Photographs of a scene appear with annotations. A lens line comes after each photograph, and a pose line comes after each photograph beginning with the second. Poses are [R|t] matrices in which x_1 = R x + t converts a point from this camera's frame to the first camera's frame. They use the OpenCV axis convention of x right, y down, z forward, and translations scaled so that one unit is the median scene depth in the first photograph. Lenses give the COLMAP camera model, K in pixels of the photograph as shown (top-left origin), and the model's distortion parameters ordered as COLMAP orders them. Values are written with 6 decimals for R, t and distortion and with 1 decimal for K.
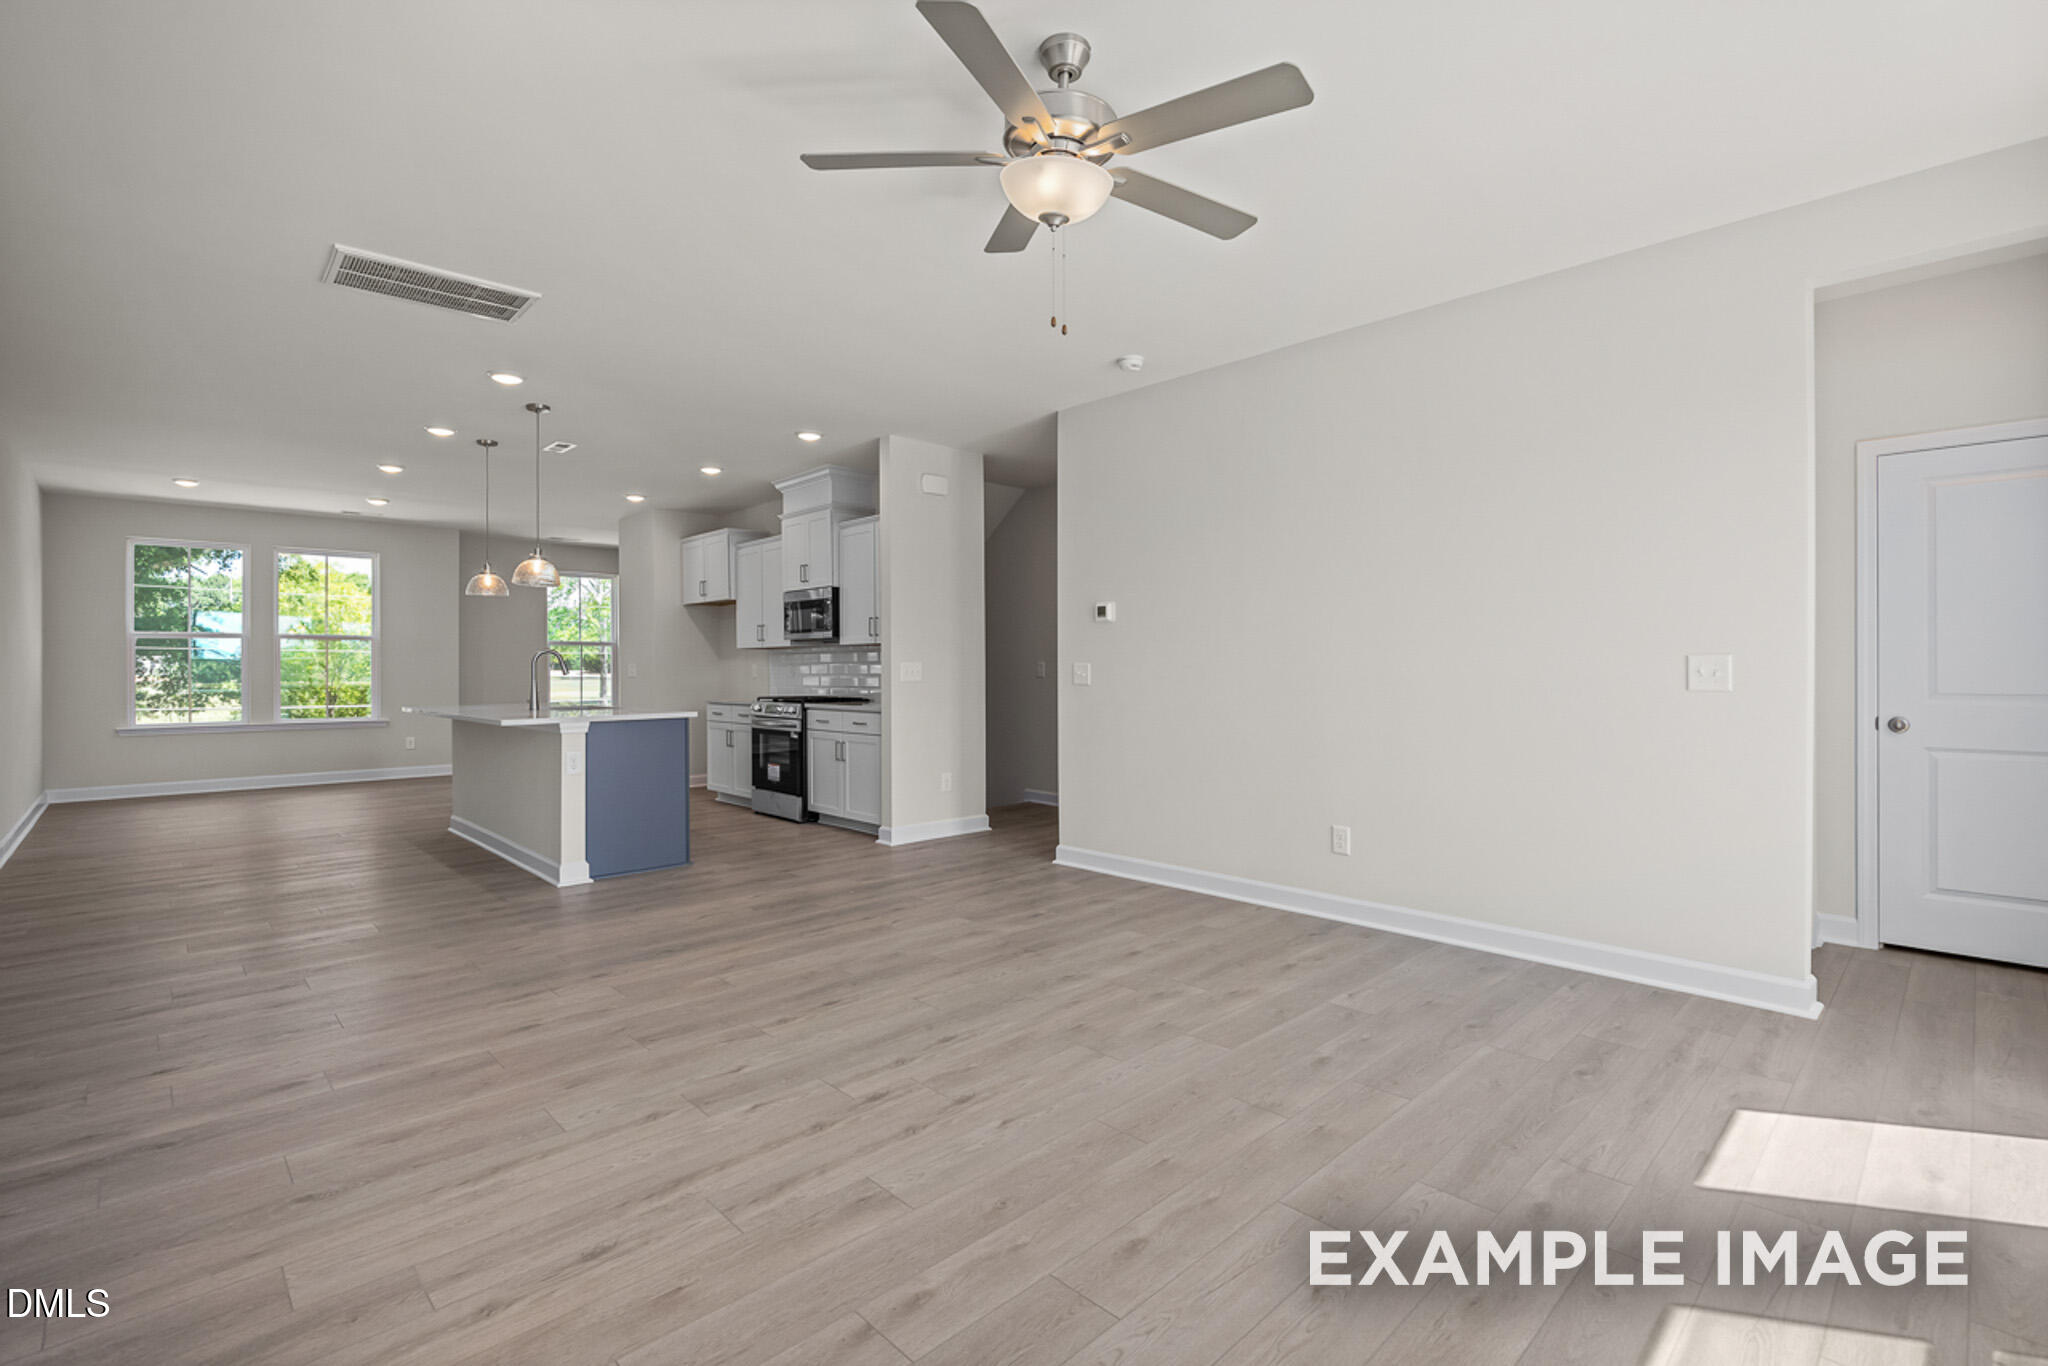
lens RADIAL K [[932.3, 0, 1025.6], [0, 932.3, 670.9], [0, 0, 1]] dist [-0.000459, -0.000502]
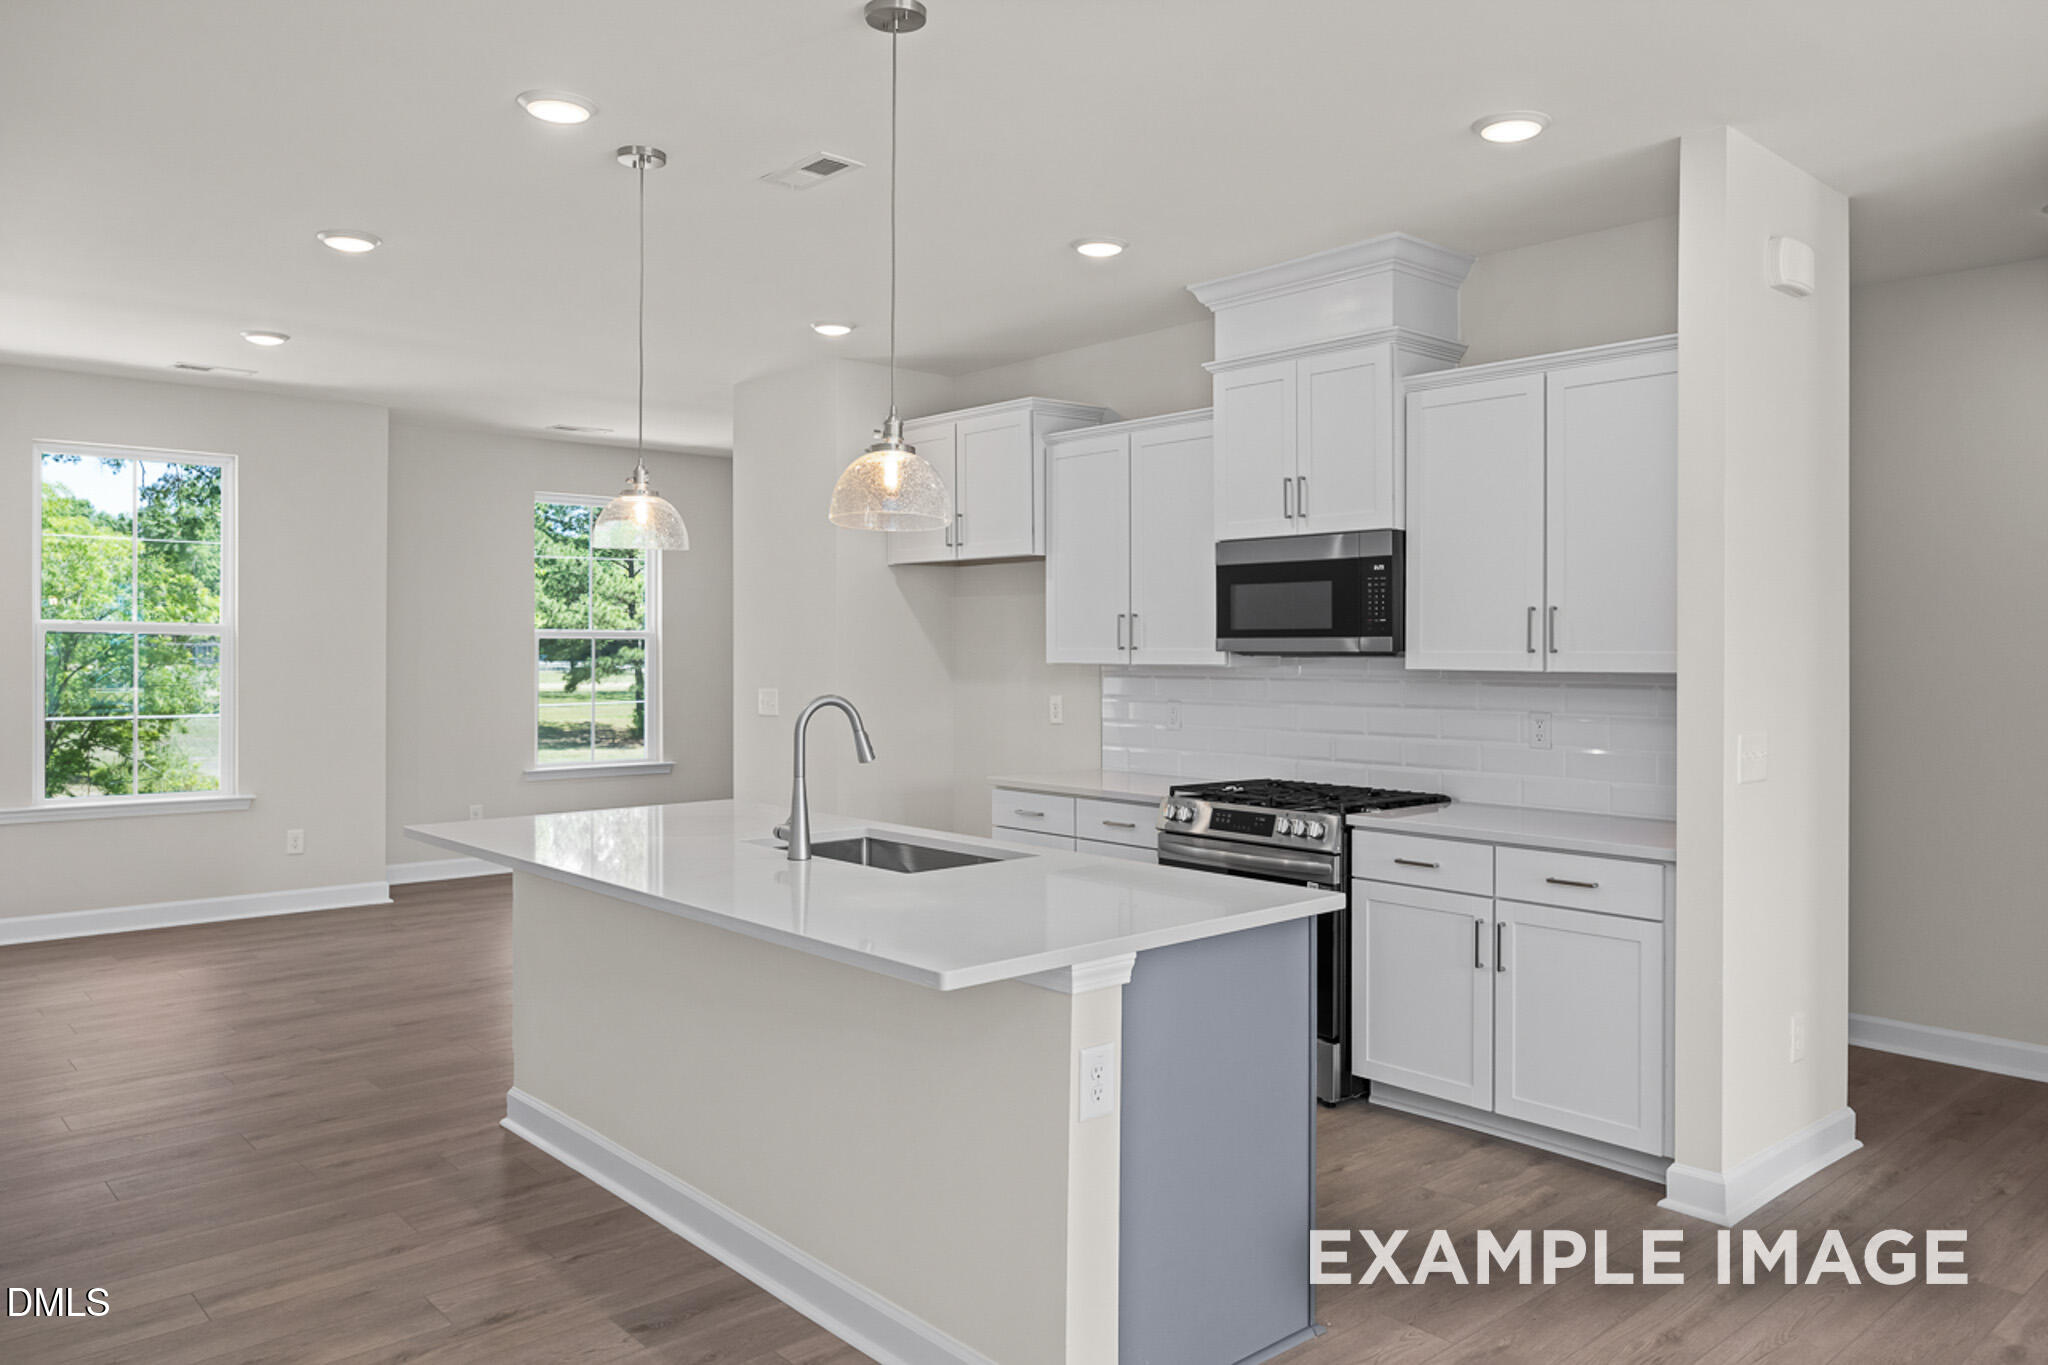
lens RADIAL K [[1440.7, 0, 1042.1], [0, 1440.7, 661.0], [0, 0, 1]] dist [0.005159, -0.002351]
pose [[0.999515, 0.007164, -0.030312, -0.394302], [-0.007021, 0.999964, 0.004828, -0.038939], [0.030346, -0.004613, 0.999529, 0.406967]]
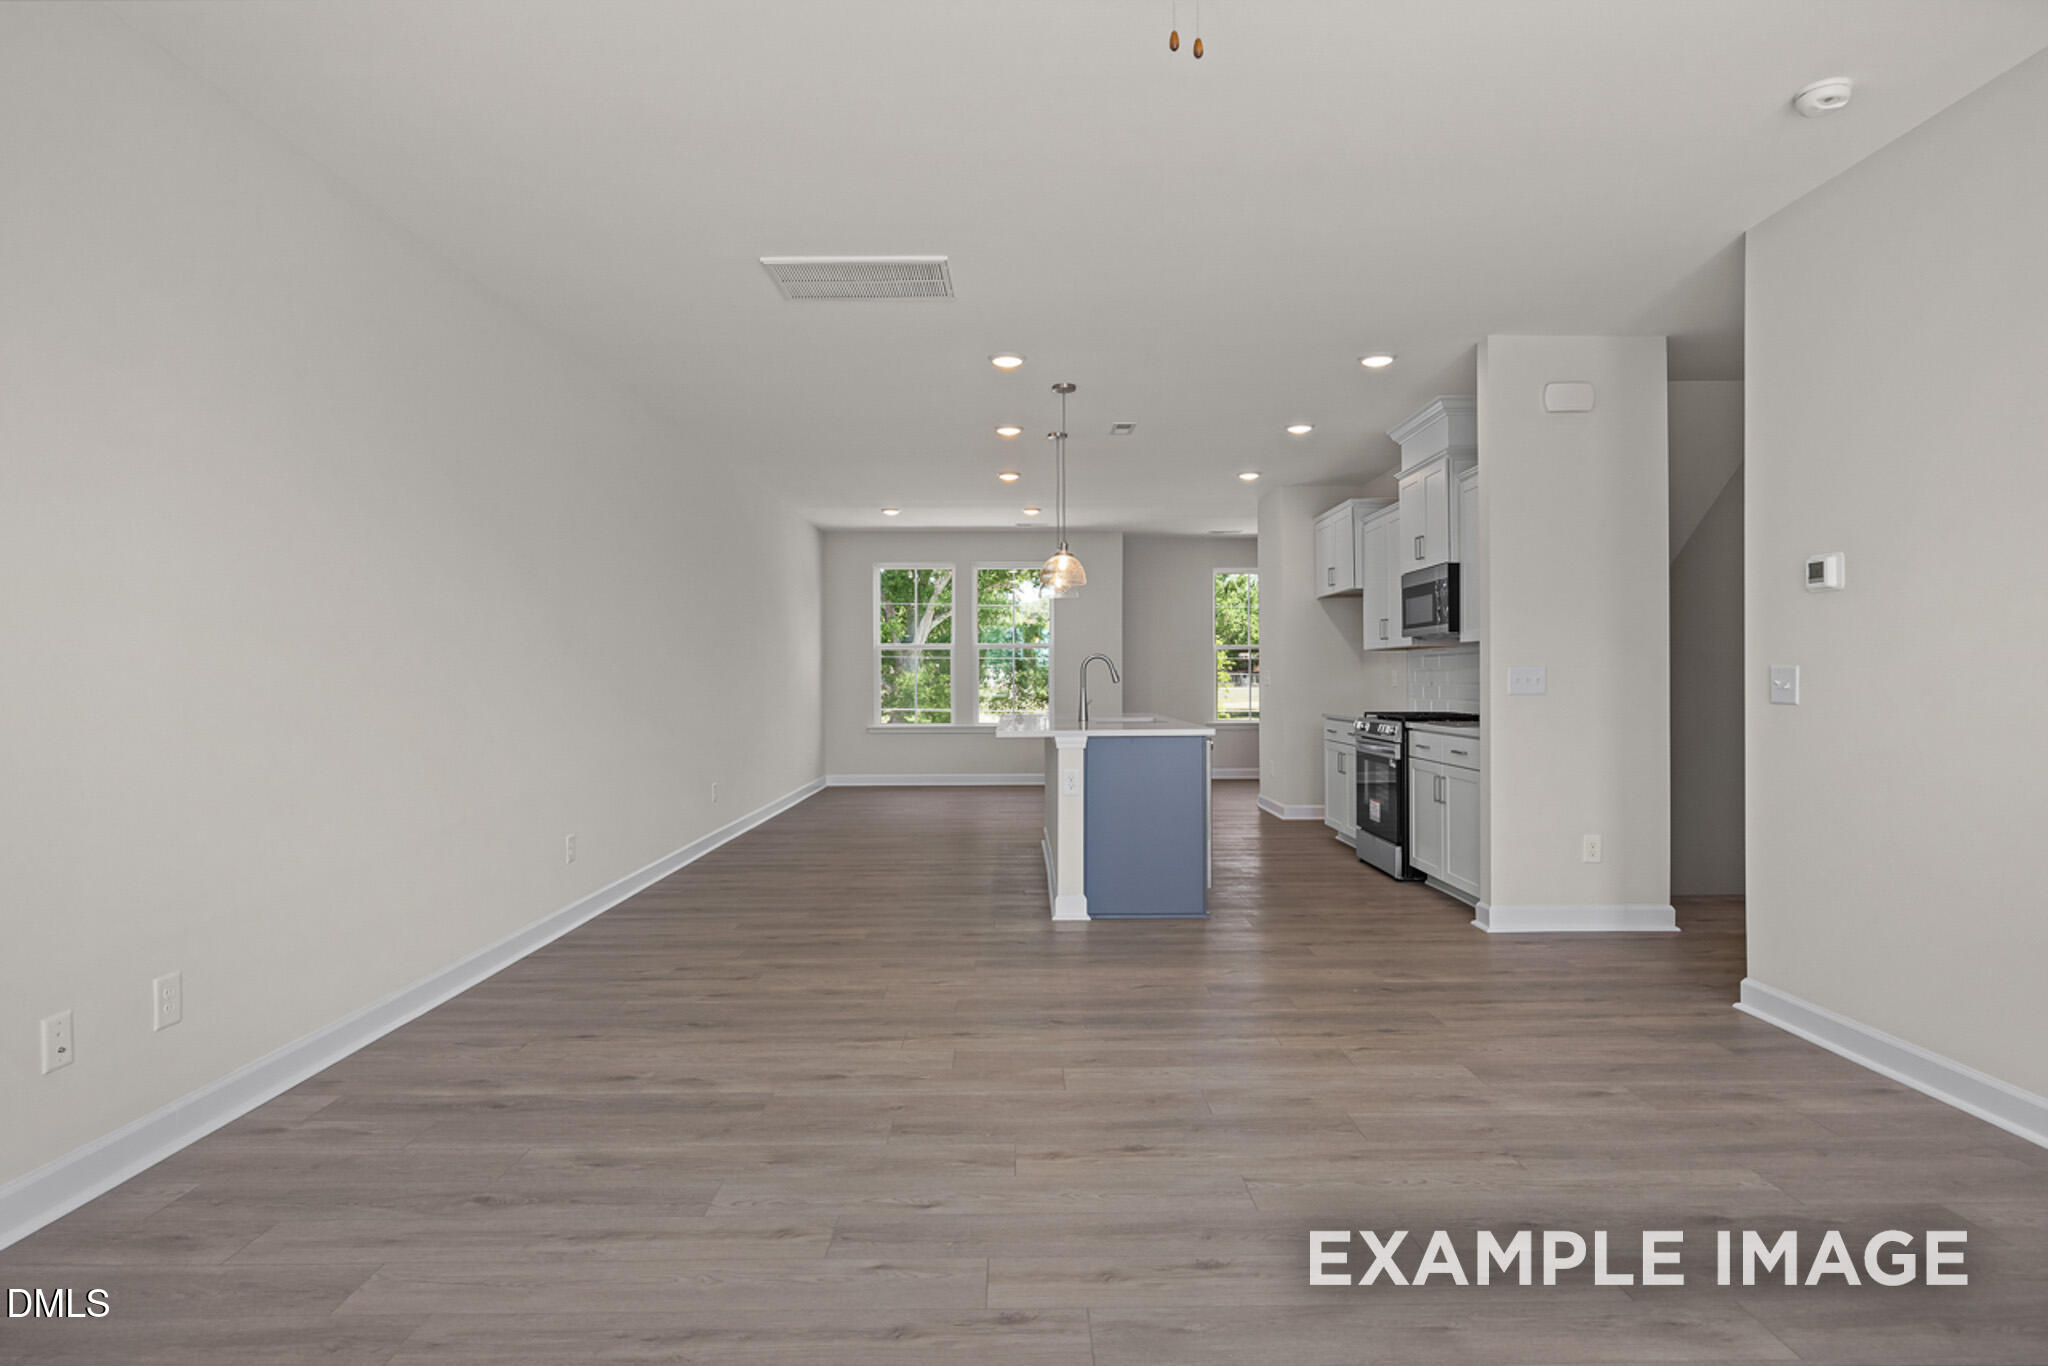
lens RADIAL K [[1085.5, 0, 1027.7], [0, 1085.5, 681.6], [0, 0, 1]] dist [-0.000210, -0.001288]
pose [[0.730433, 0.003022, -0.682978, 0.151350], [-0.000803, 0.999993, 0.003565, -0.000312], [0.682984, -0.002056, 0.730430, 0.178205]]
